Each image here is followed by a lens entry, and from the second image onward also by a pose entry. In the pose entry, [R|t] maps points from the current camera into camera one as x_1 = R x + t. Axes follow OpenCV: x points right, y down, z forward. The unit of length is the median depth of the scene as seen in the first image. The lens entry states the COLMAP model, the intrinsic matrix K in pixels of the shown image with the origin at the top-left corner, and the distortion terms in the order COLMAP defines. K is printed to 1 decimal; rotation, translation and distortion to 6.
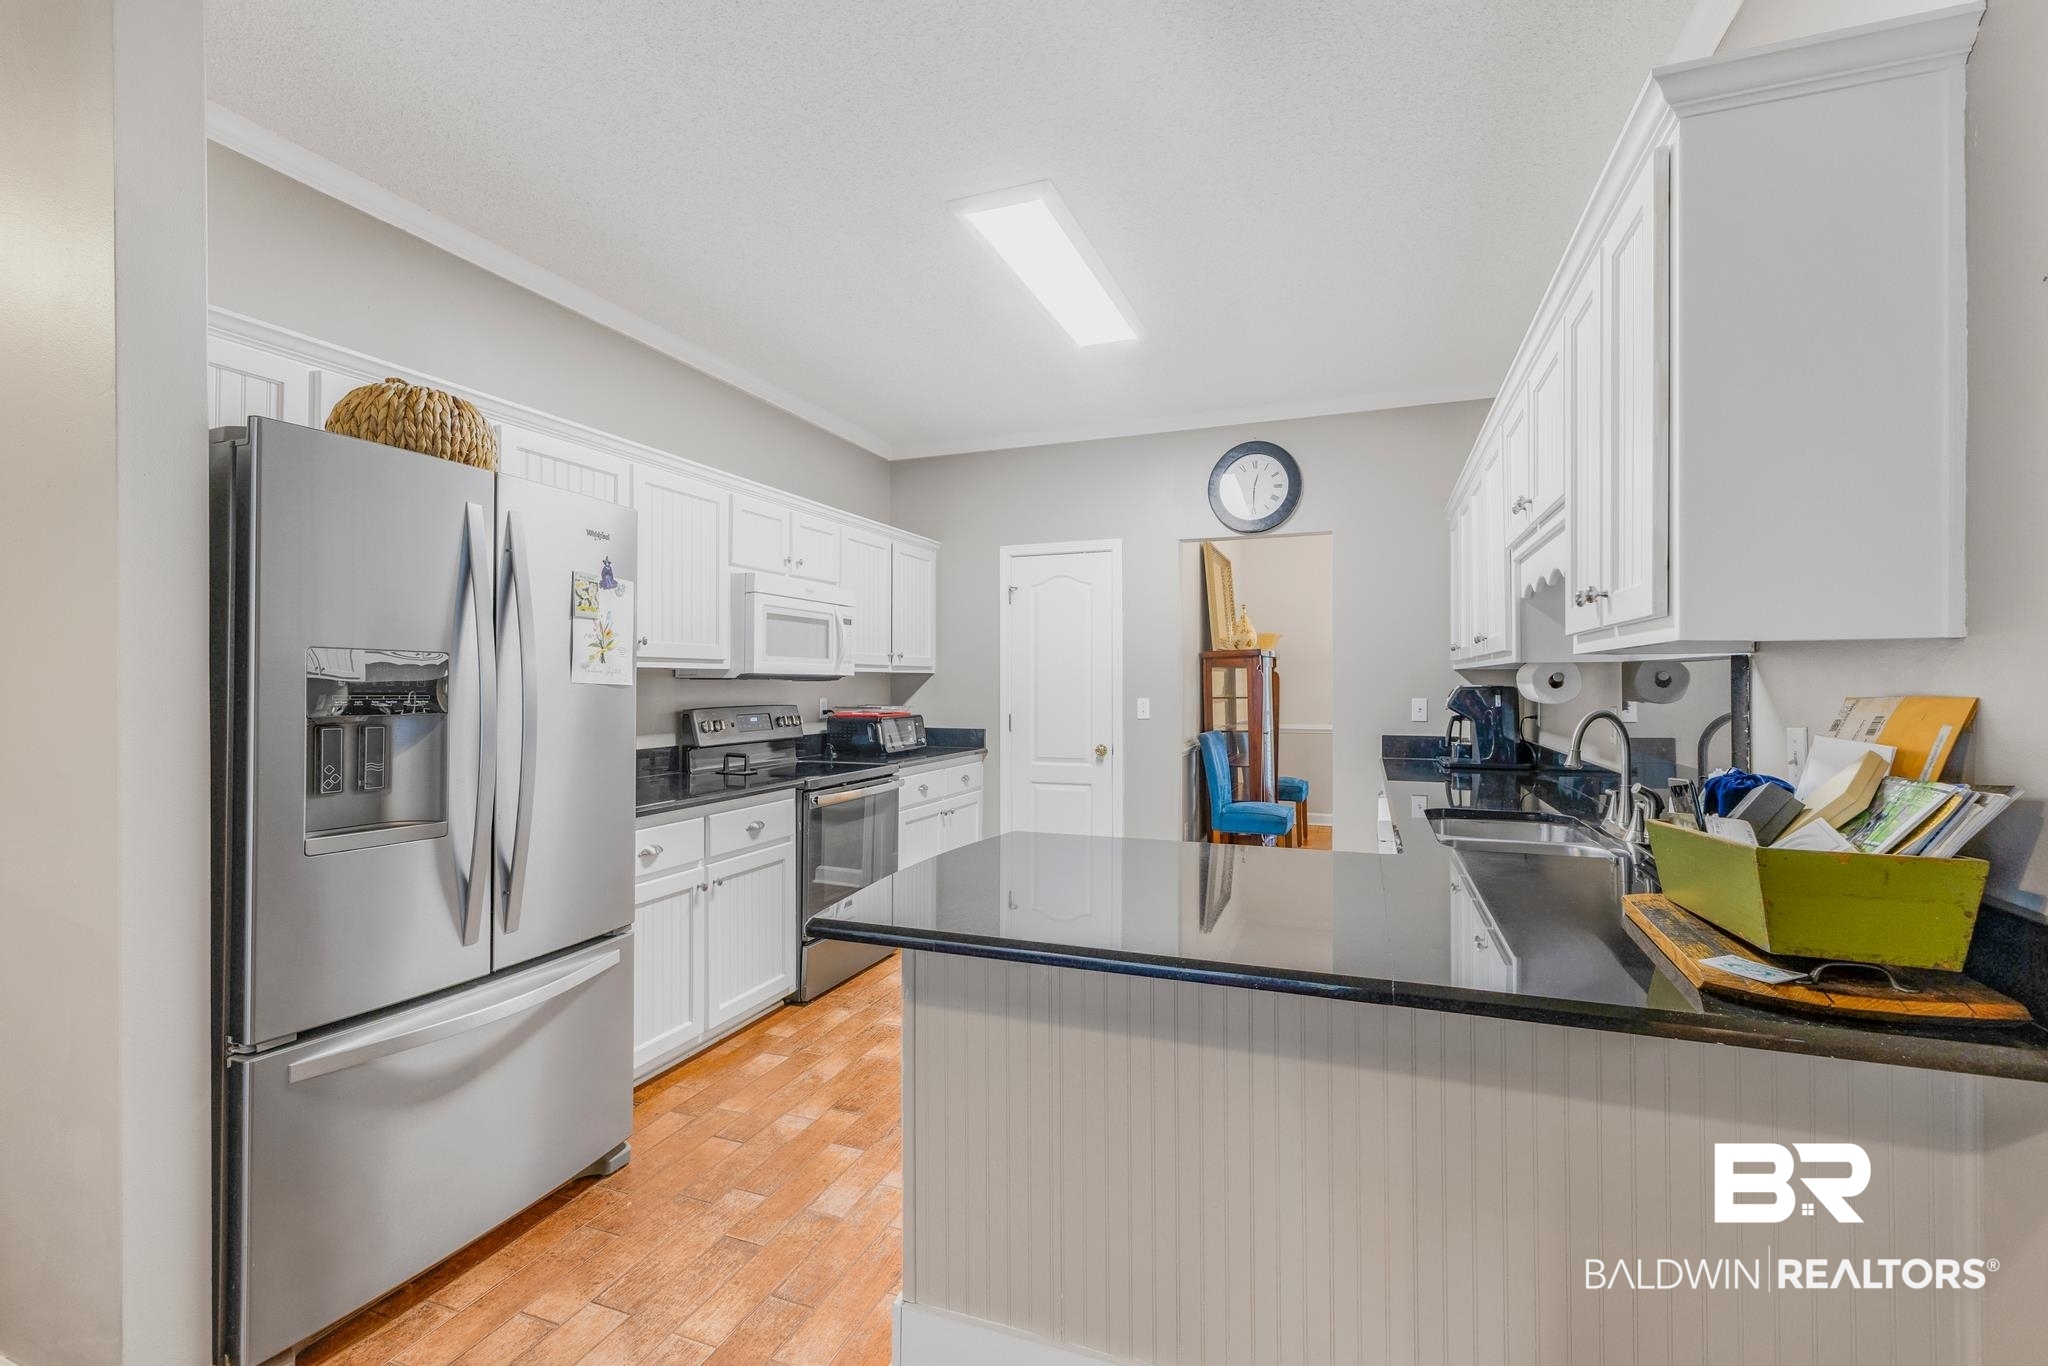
lens RADIAL K [[873.2, 0, 1008.8], [0, 873.2, 678.8], [0, 0, 1]] dist [0.003028, -0.000373]
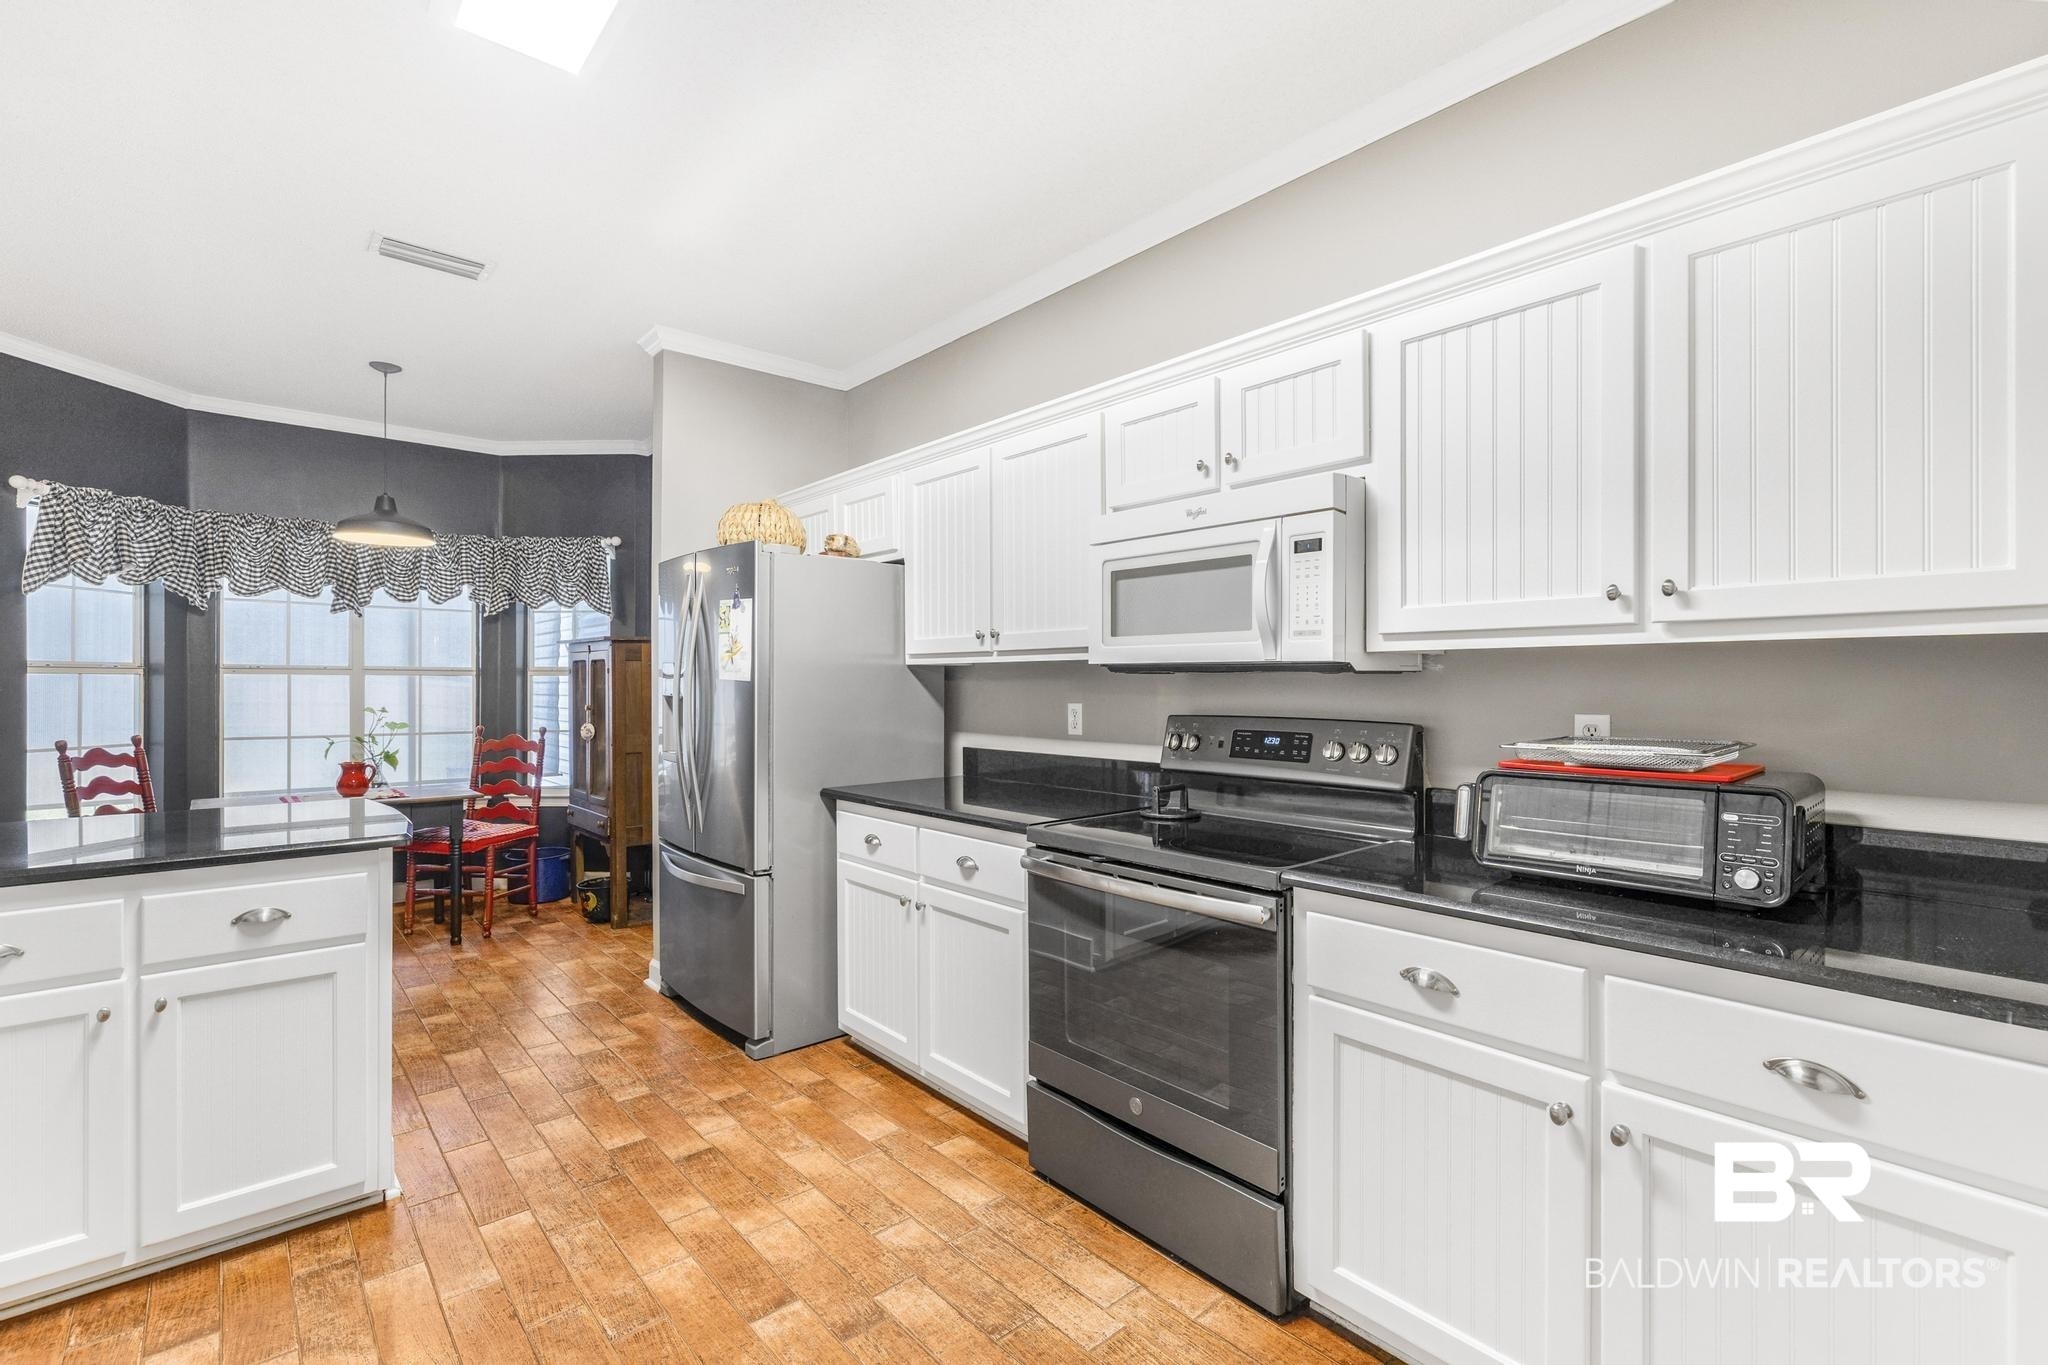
lens RADIAL K [[873.2, 0, 1008.8], [0, 873.2, 678.3], [0, 0, 1]] dist [0.003028, -0.000373]
pose [[-0.439847, -0.004829, -0.898060, 0.400207], [0.005487, 0.999952, -0.008064, 0.010988], [0.898056, -0.008475, -0.439800, 1.400103]]
